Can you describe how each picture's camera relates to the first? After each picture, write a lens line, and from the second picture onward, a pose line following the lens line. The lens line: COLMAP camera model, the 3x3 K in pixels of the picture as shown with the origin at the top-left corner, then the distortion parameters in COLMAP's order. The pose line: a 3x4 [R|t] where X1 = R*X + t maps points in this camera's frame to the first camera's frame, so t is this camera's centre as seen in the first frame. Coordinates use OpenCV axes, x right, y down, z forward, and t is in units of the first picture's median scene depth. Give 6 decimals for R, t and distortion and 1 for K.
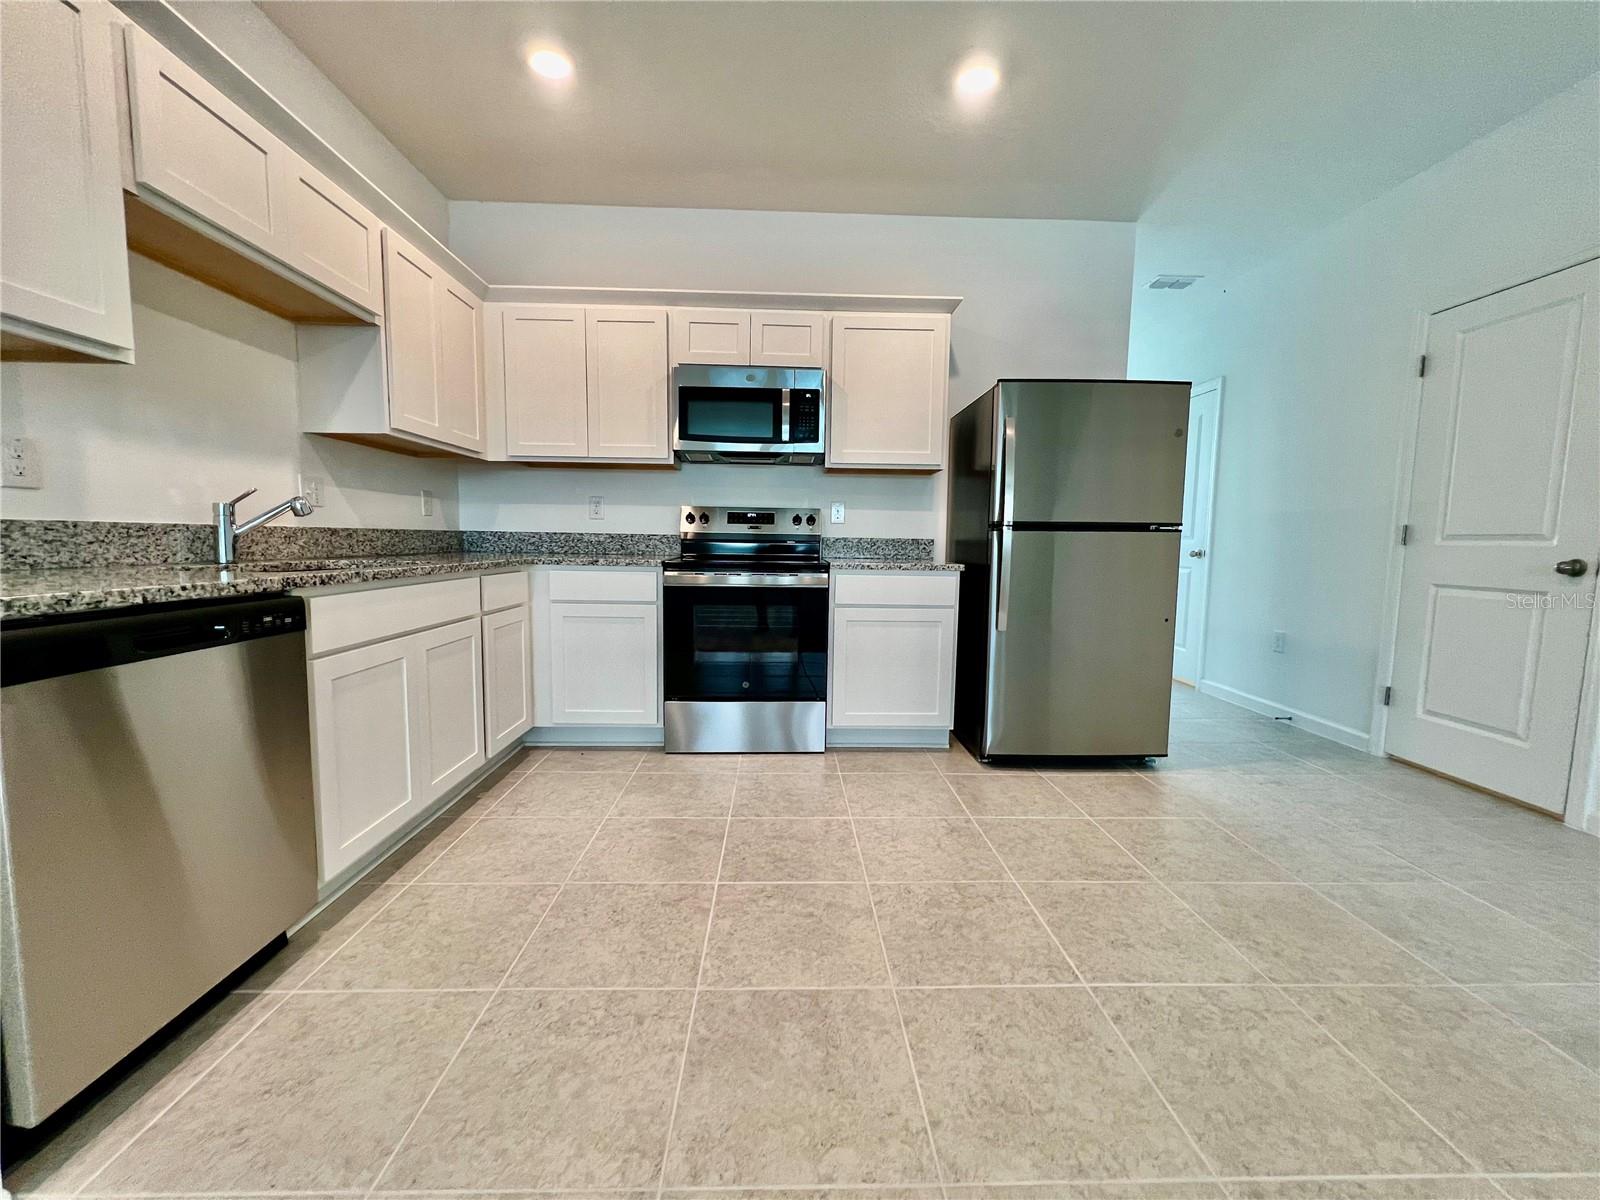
lens RADIAL K [[639.3, 0, 800.0], [0, 639.3, 600.0], [0, 0, 1]] dist [-0.003195, -0.000104]
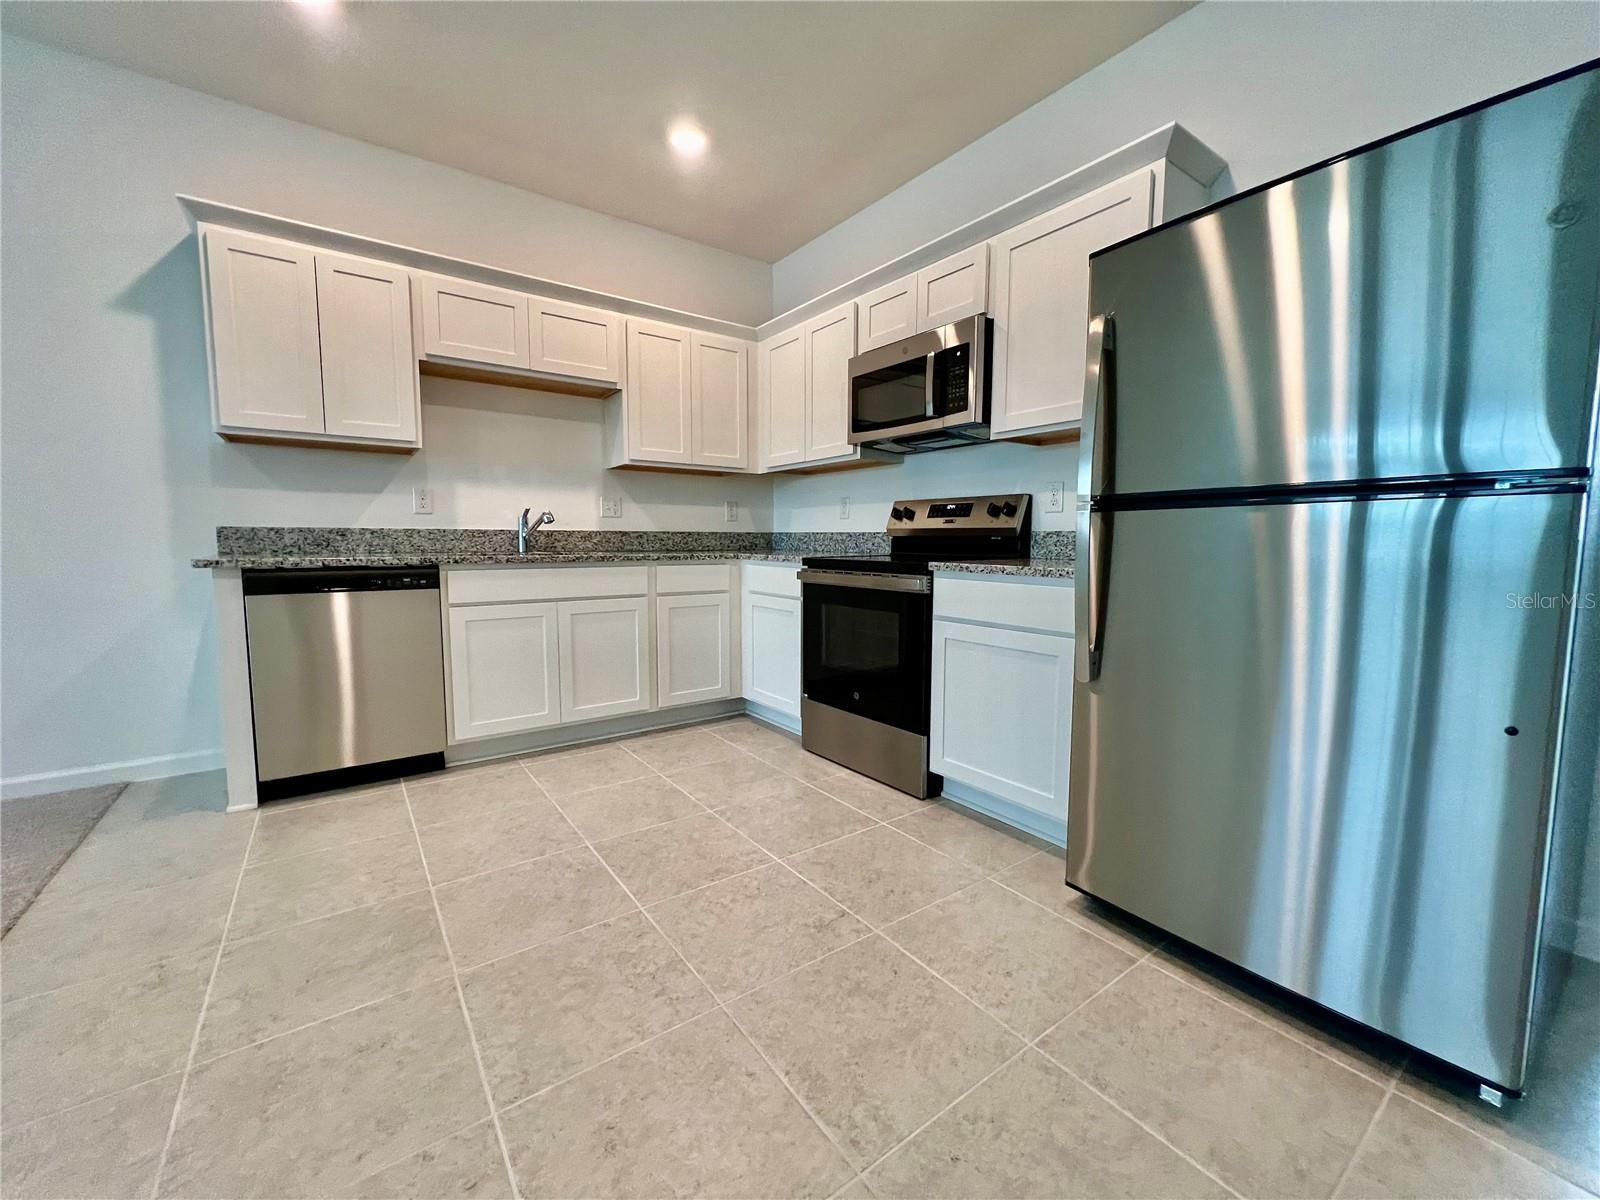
lens RADIAL K [[638.0, 0, 798.5], [0, 638.0, 597.7], [0, 0, 1]] dist [-0.001336, 0.000017]
pose [[0.562675, 0.064333, -0.824171, 0.614613], [-0.073618, 0.996906, 0.027556, -0.024704], [0.823393, 0.045169, 0.565670, 0.422611]]
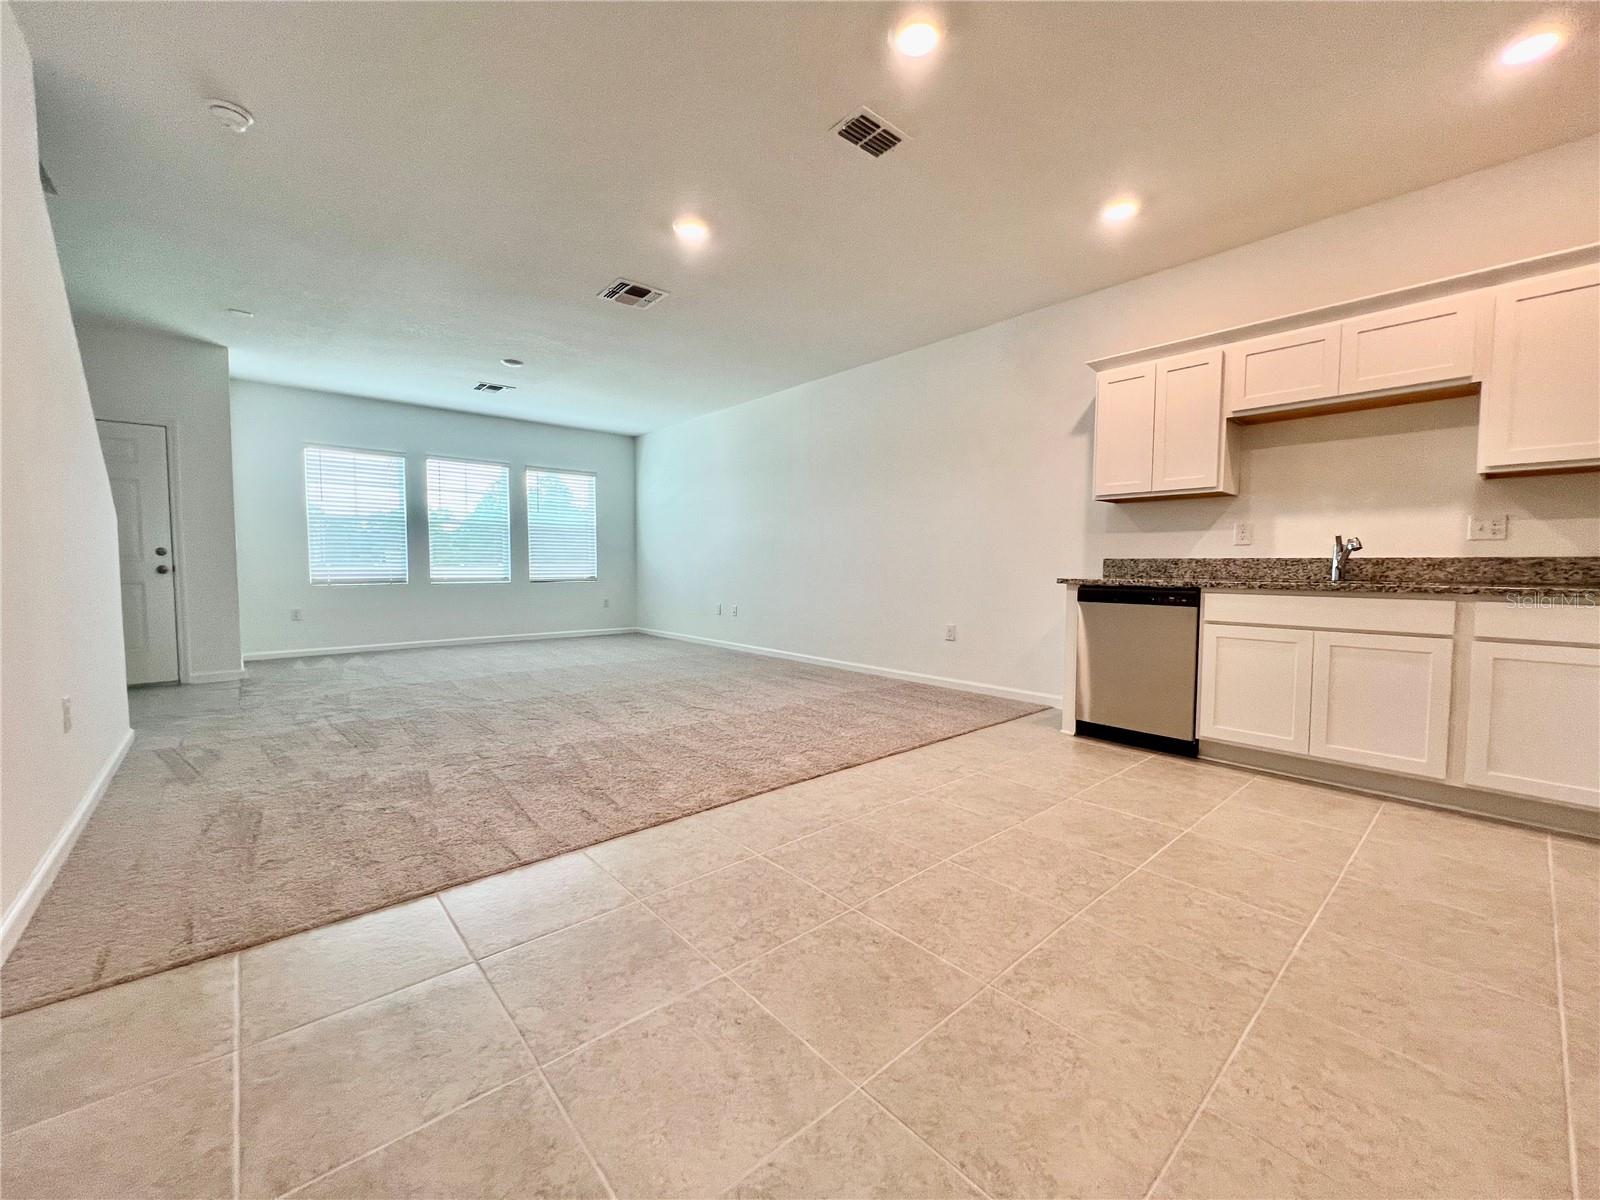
lens RADIAL K [[638.0, 0, 798.5], [0, 638.0, 597.7], [0, 0, 1]] dist [-0.001336, 0.000017]
pose [[-0.772562, 0.017303, -0.634703, 0.812601], [-0.073610, 0.990447, 0.116600, -0.068666], [0.630658, 0.136801, -0.763909, 0.911472]]
